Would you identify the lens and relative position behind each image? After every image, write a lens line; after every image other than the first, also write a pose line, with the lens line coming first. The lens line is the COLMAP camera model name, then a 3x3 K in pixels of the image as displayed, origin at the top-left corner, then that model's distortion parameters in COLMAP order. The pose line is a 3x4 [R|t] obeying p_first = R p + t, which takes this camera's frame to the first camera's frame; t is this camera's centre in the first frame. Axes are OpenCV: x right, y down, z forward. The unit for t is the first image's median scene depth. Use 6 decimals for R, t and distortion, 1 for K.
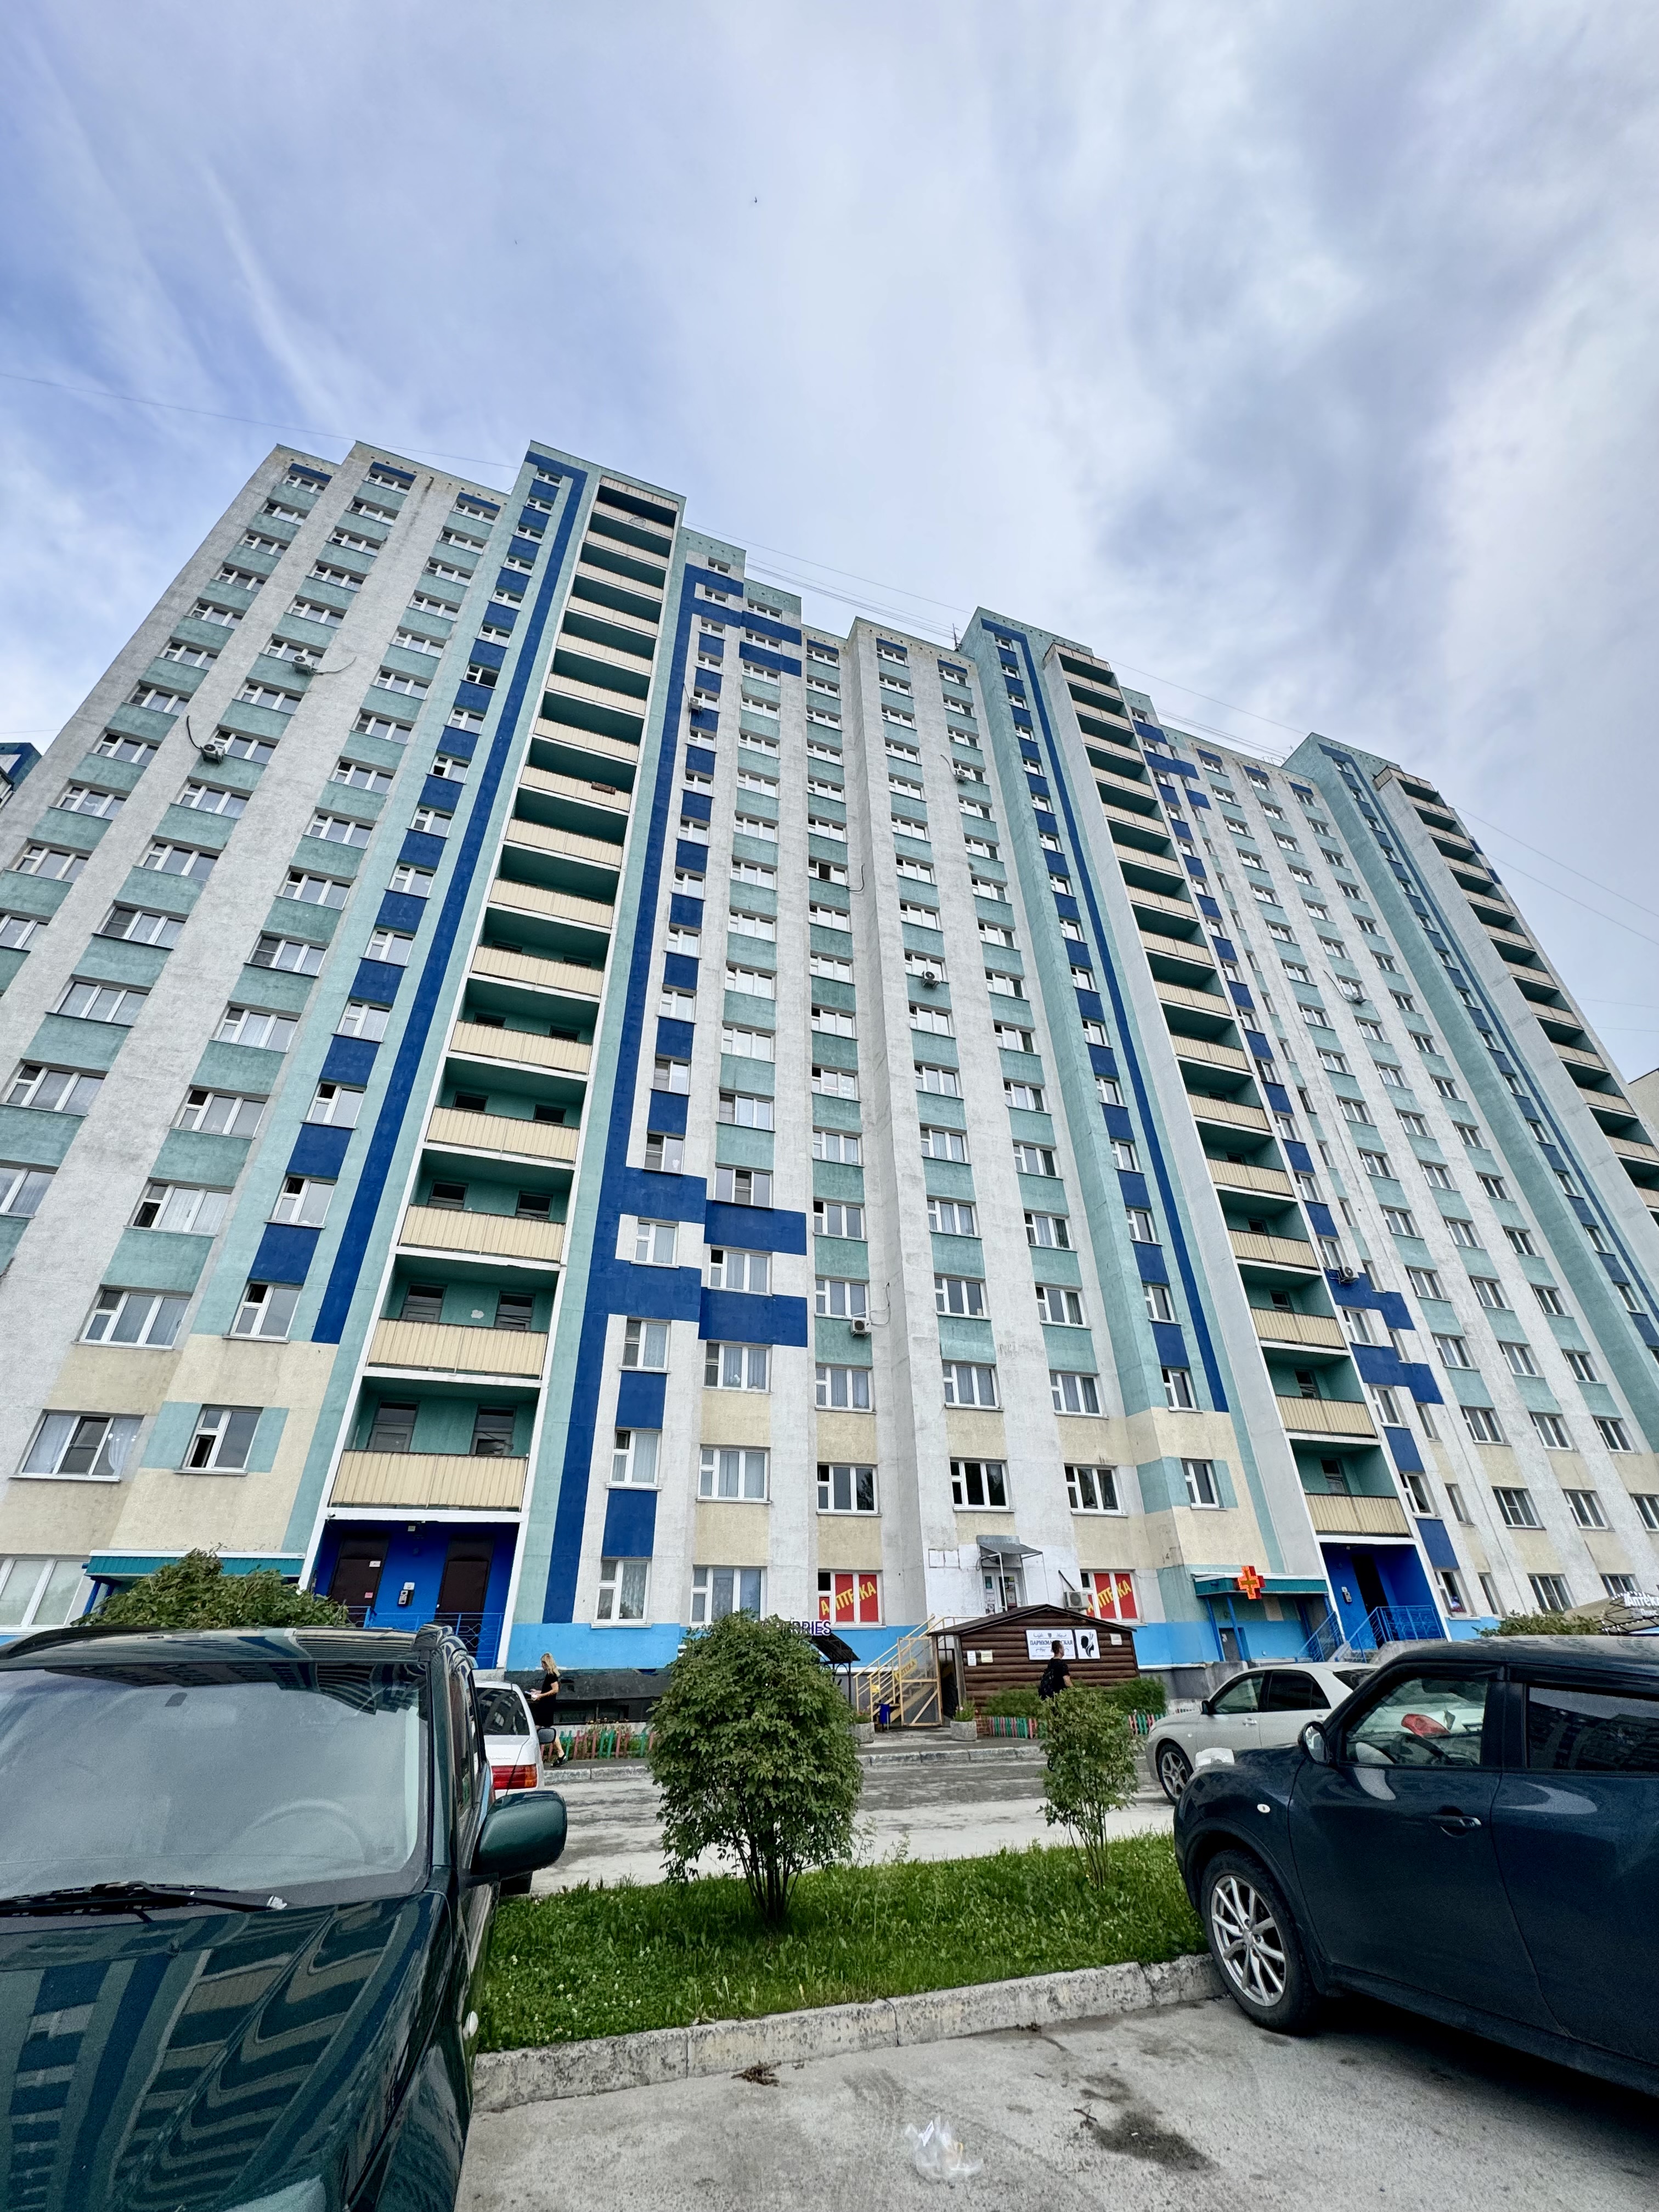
lens RADIAL K [[879.0, 0, 827.3], [0, 879.0, 1106.3], [0, 0, 1]] dist [-0.003352, 0.000820]
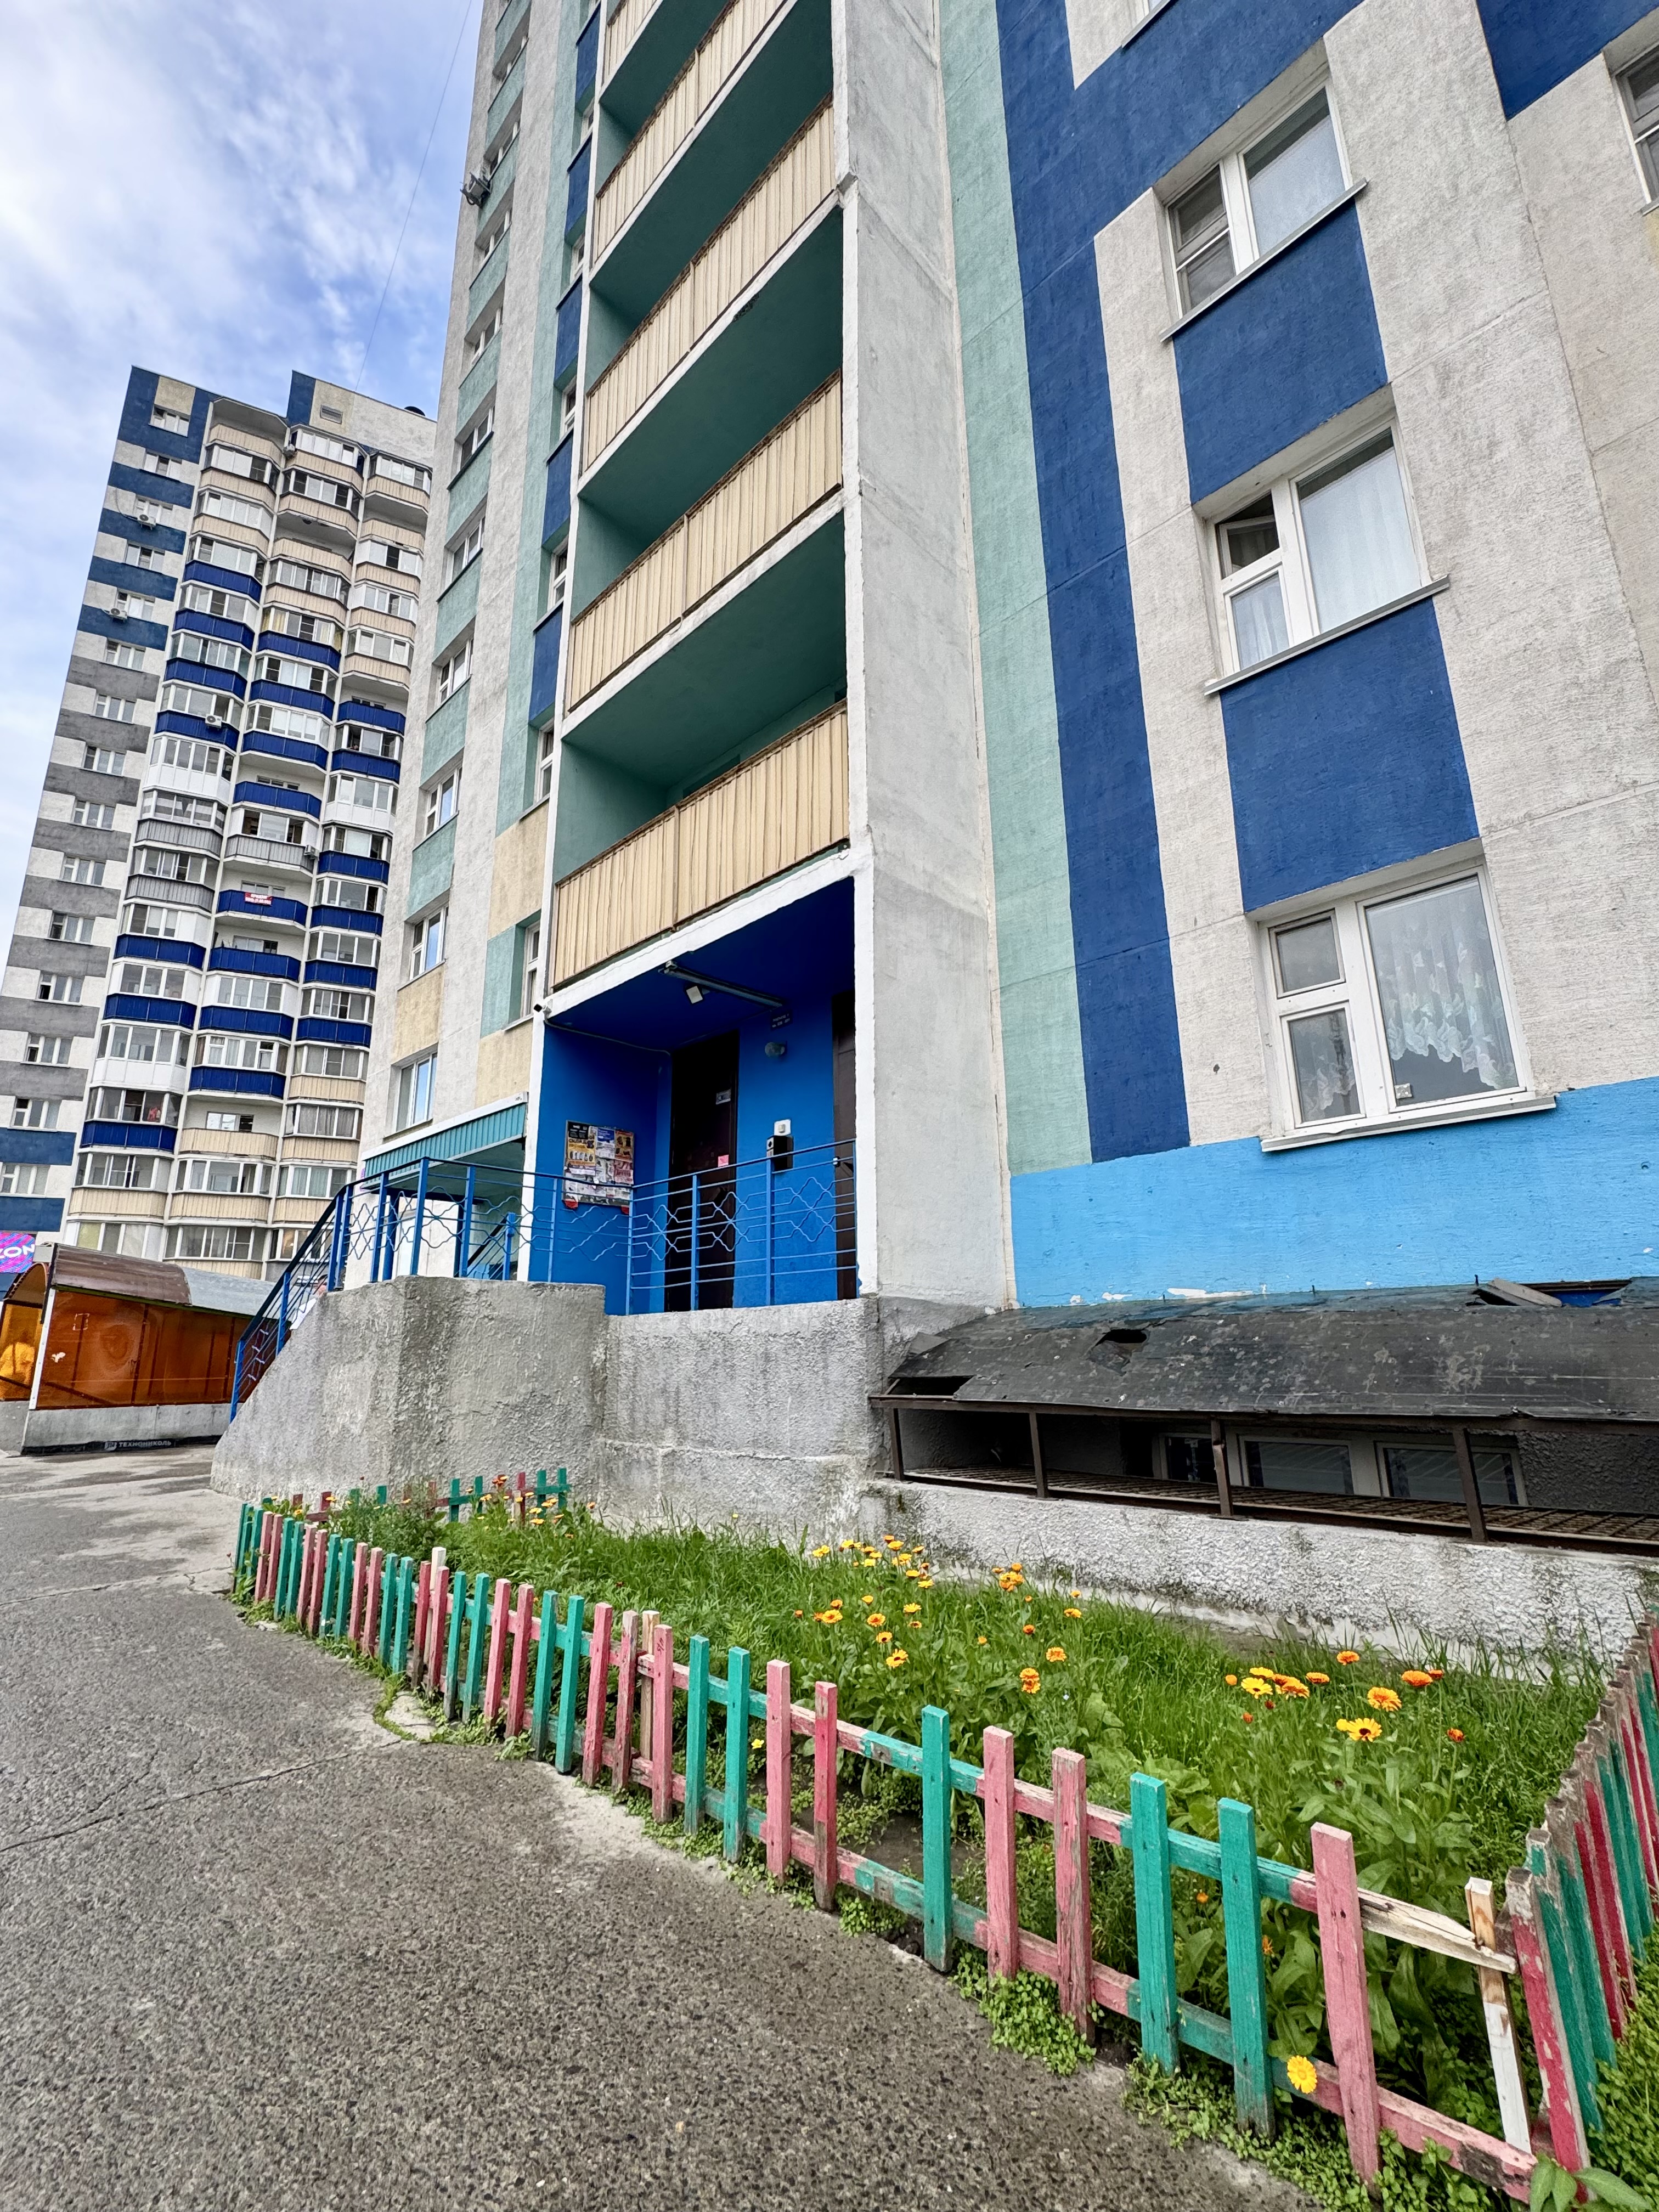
lens RADIAL K [[960.5, 0, 828.7], [0, 960.5, 1106.2], [0, 0, 1]] dist [0.000913, 0.000077]
pose [[0.440463, -0.205771, -0.873871, -0.082205], [0.495546, 0.867388, 0.045529, 0.502595], [0.748617, -0.453097, 0.484021, 0.770249]]
